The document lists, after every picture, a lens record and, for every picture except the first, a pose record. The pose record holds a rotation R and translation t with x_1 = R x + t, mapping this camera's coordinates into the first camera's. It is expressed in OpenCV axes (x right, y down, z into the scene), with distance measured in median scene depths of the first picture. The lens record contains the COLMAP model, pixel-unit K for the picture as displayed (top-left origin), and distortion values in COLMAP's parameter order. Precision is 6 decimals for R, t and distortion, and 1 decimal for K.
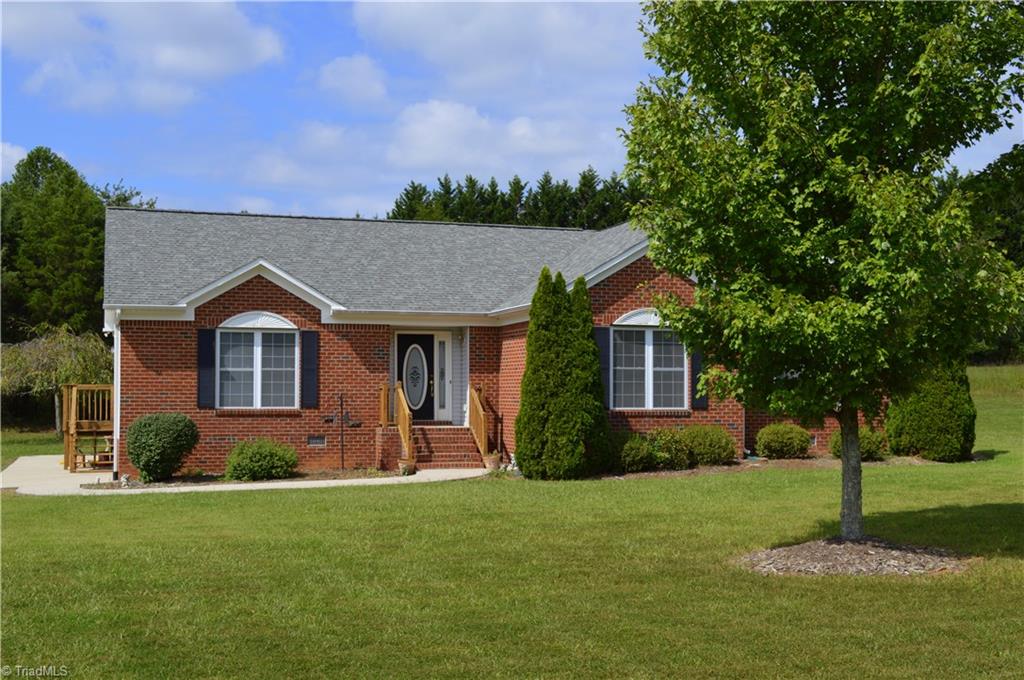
lens RADIAL K [[1274.7, 0, 512.0], [0, 1274.7, 340.0], [0, 0, 1]] dist [-0.030140, -0.017153]
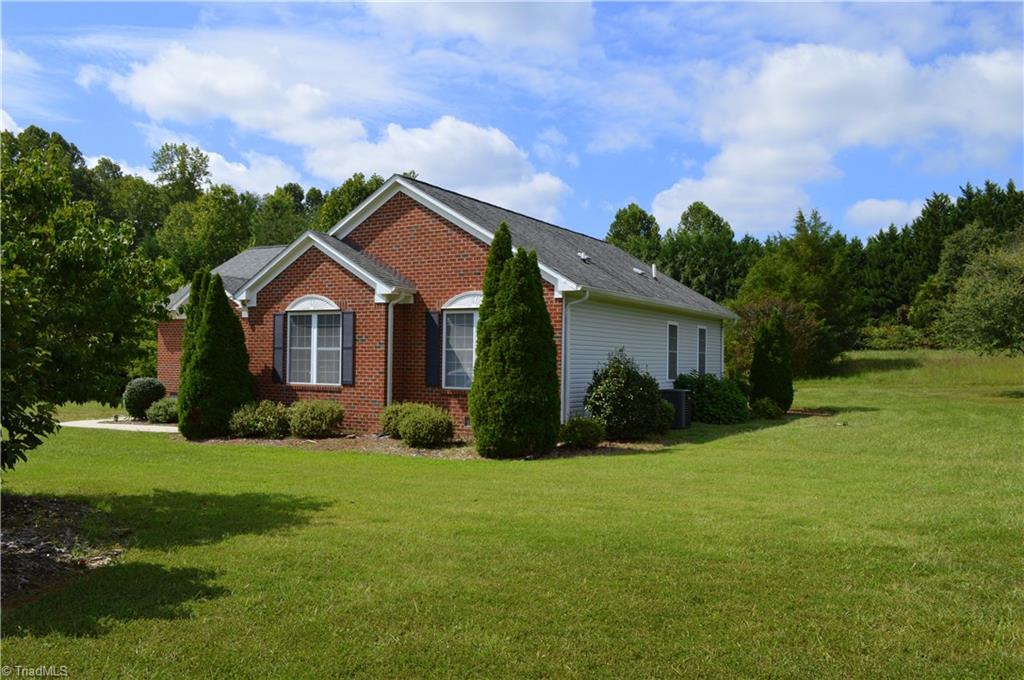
lens RADIAL K [[841.5, 0, 512.0], [0, 841.5, 340.0], [0, 0, 1]] dist [-0.070318, 0.000363]
pose [[0.675222, -0.011278, -0.737528, 0.747557], [0.019528, 0.999806, 0.002589, 0.016022], [0.737356, -0.016150, 0.675311, 0.609085]]
